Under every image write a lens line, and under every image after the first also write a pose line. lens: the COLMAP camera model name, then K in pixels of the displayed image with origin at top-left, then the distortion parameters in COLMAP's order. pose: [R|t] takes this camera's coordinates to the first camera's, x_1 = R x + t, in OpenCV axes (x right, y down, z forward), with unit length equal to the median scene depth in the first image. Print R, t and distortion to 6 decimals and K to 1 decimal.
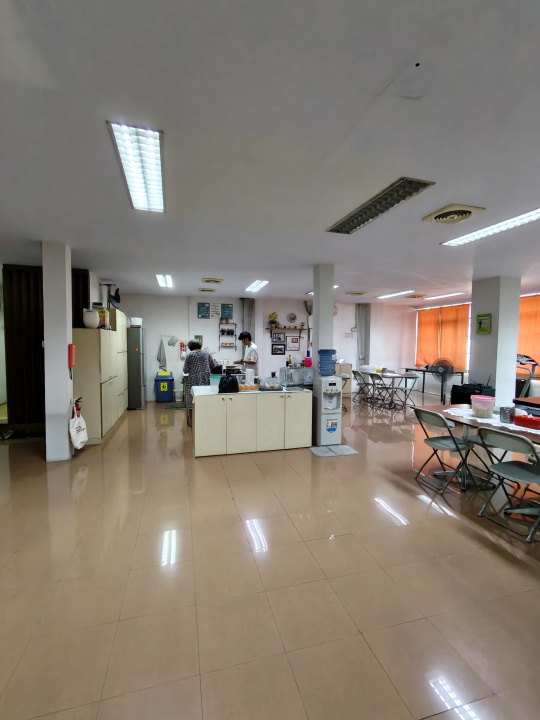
lens RADIAL K [[328.5, 0, 270.2], [0, 328.5, 360.5], [0, 0, 1]] dist [0.000901, 0.000241]
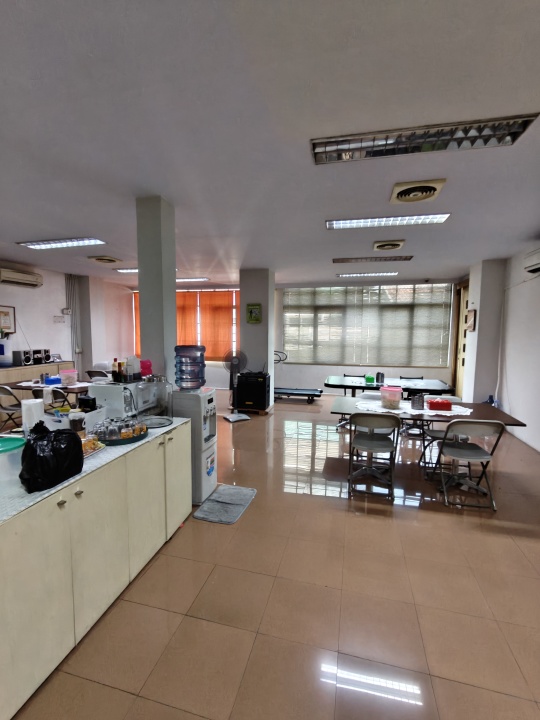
lens RADIAL K [[328.5, 0, 270.7], [0, 328.5, 358.9], [0, 0, 1]] dist [0.000901, 0.000241]
pose [[0.493737, -0.075662, 0.866313, -0.210945], [0.041671, 0.997122, 0.063337, -0.029986], [-0.868612, 0.004828, 0.495469, 0.425614]]
